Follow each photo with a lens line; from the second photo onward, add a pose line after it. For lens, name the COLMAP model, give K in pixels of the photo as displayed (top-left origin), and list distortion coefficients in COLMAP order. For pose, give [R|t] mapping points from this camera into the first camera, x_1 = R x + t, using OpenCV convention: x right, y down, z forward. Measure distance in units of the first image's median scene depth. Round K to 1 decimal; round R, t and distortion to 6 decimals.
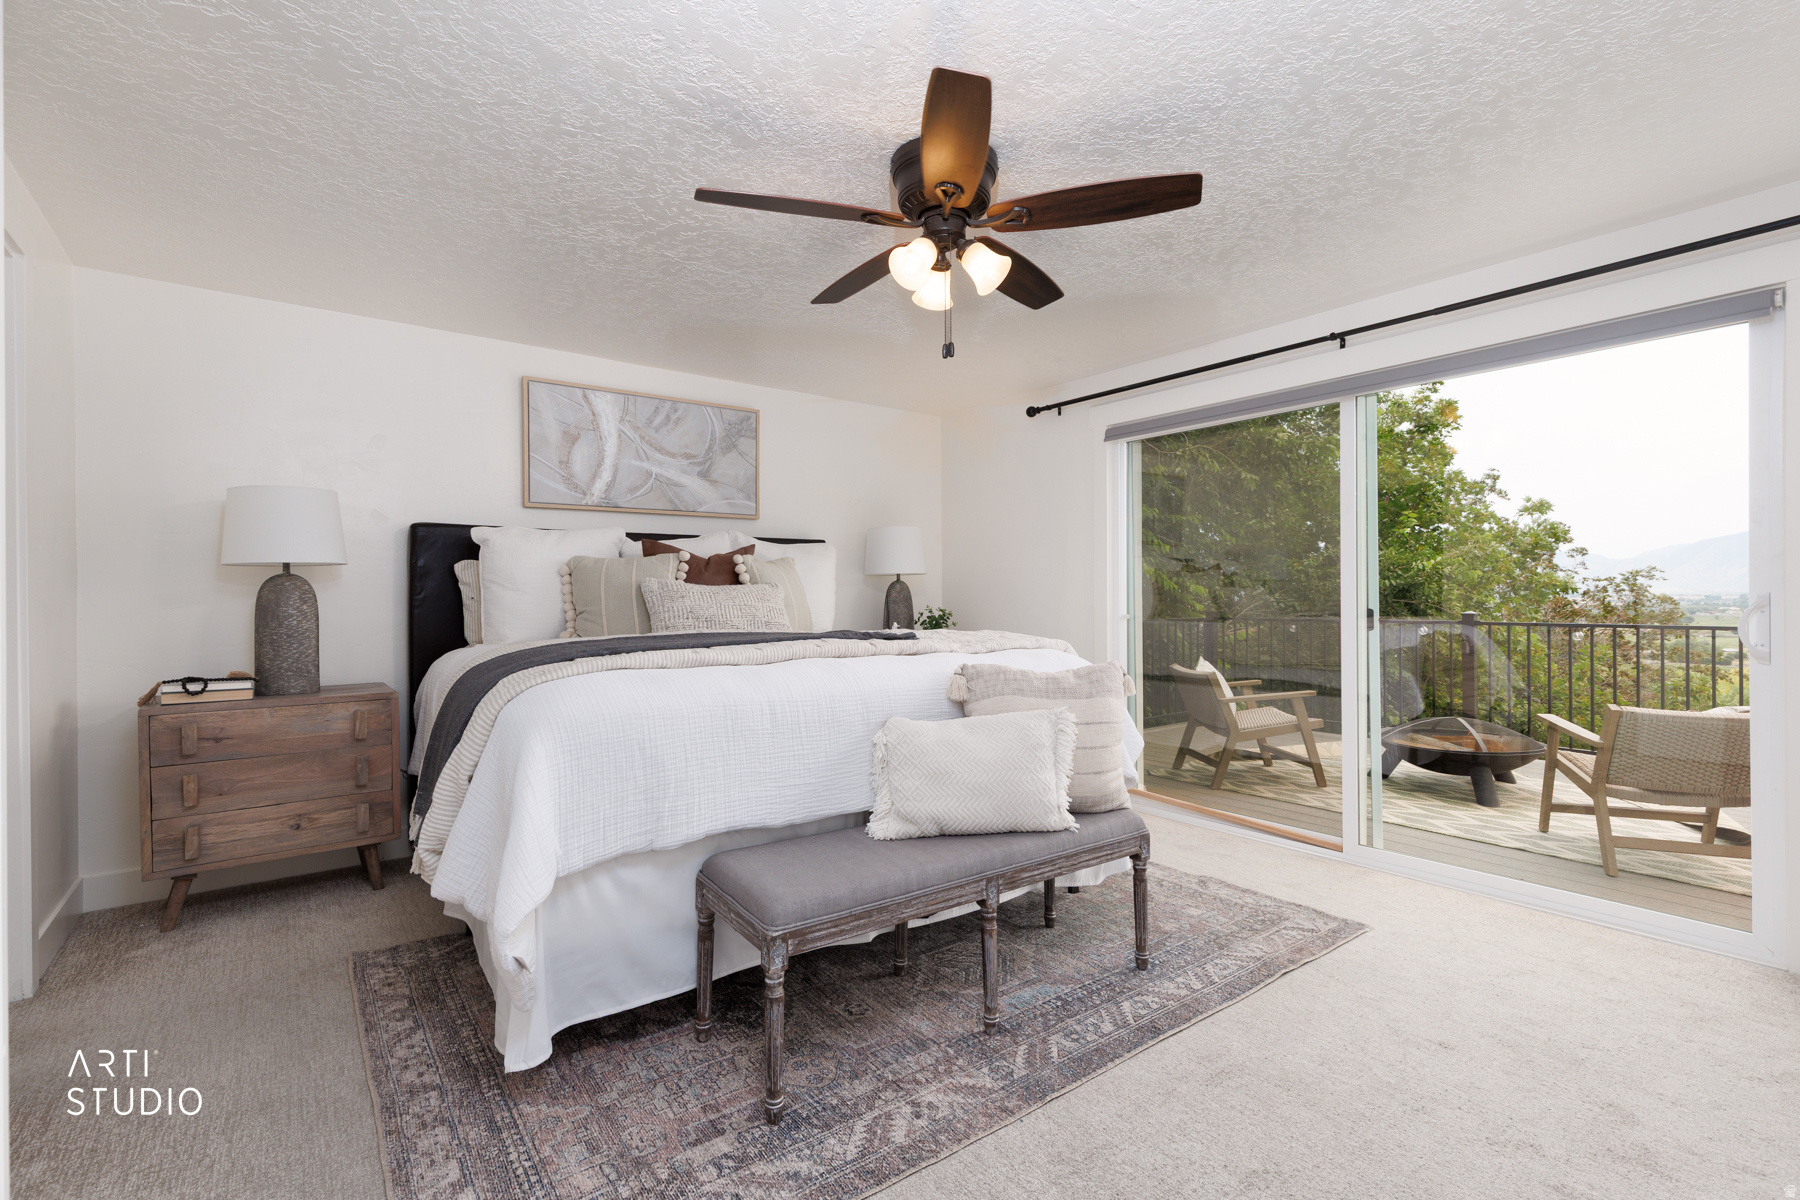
lens RADIAL K [[806.5, 0, 907.8], [0, 806.5, 597.9], [0, 0, 1]] dist [0.002525, -0.000026]
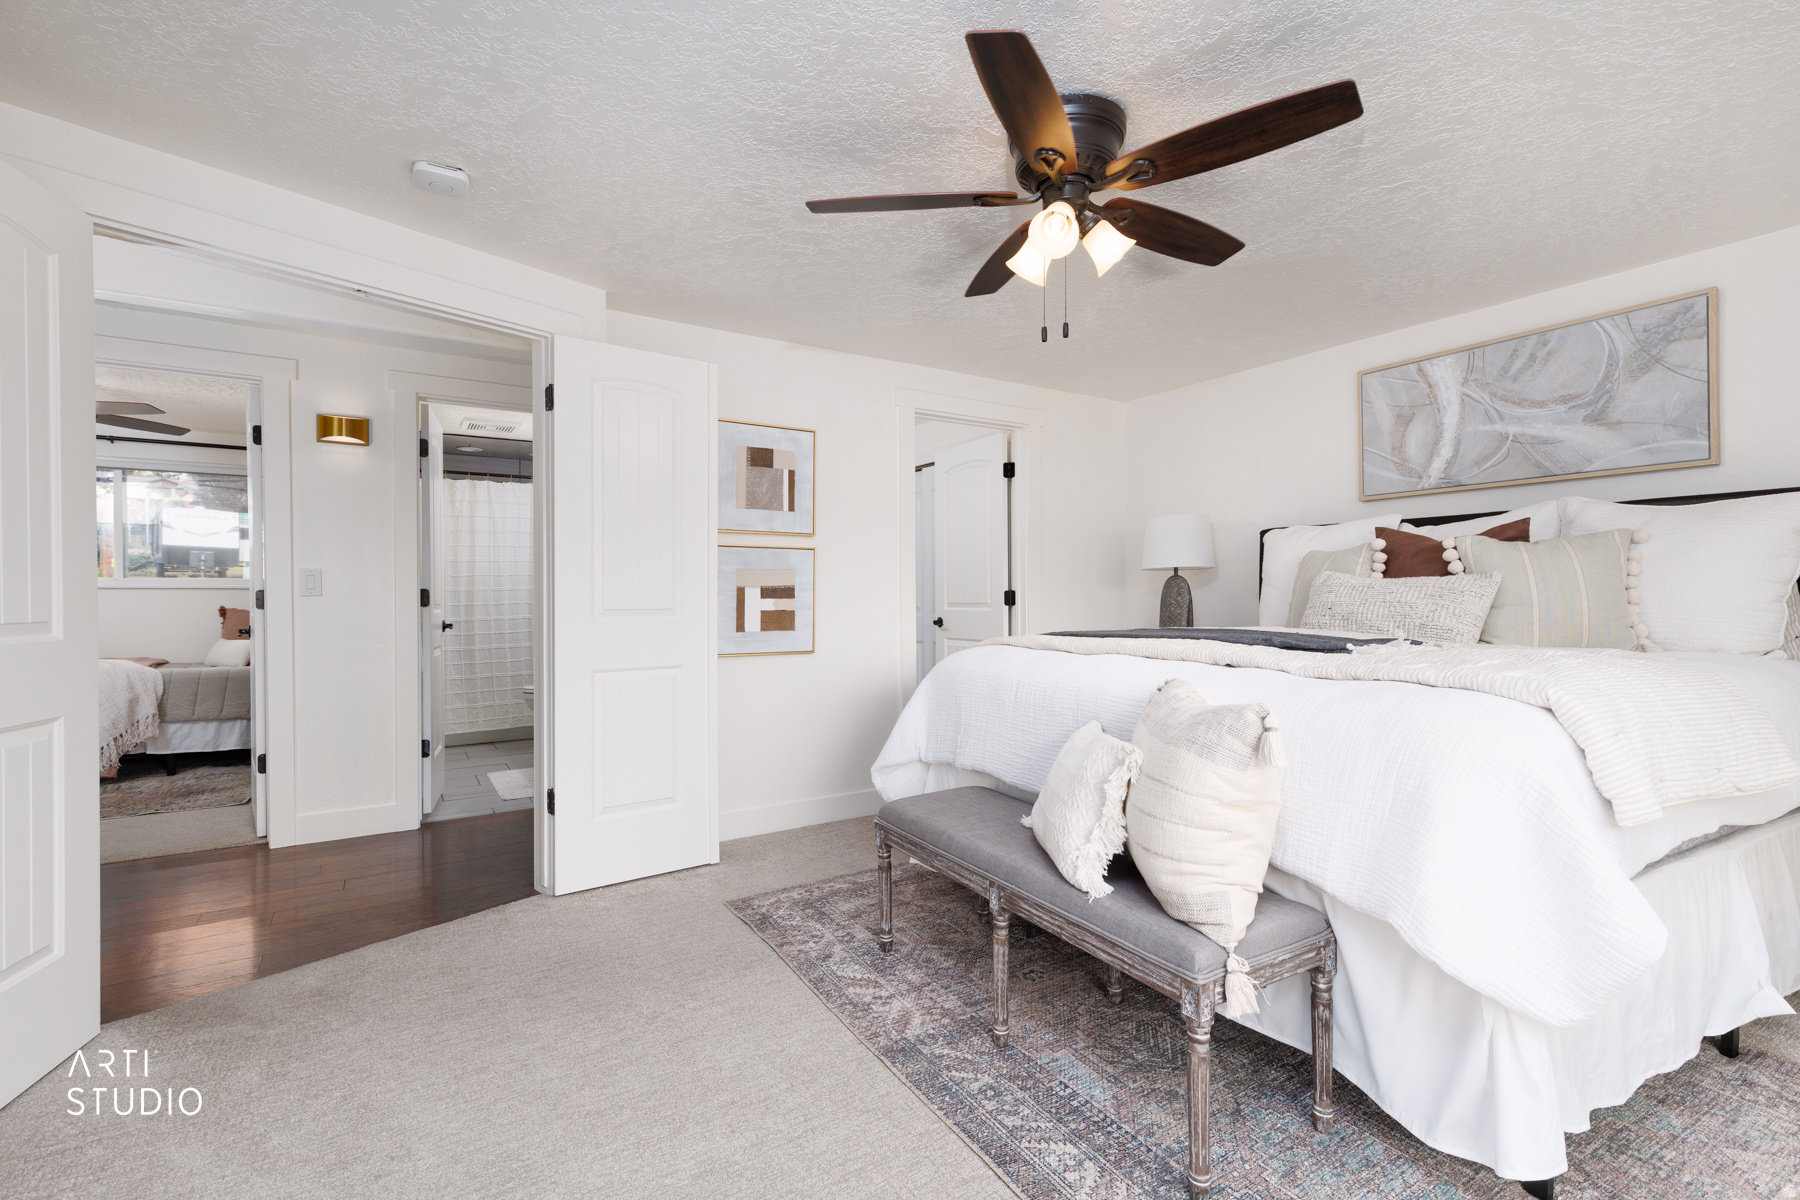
lens RADIAL K [[806.5, 0, 912.3], [0, 806.5, 597.3], [0, 0, 1]] dist [0.002525, -0.000026]
pose [[-0.081635, 0.011121, -0.996600, 0.546367], [0.004036, 0.999933, 0.010827, -0.005521], [0.996654, -0.003139, -0.081674, 0.495011]]
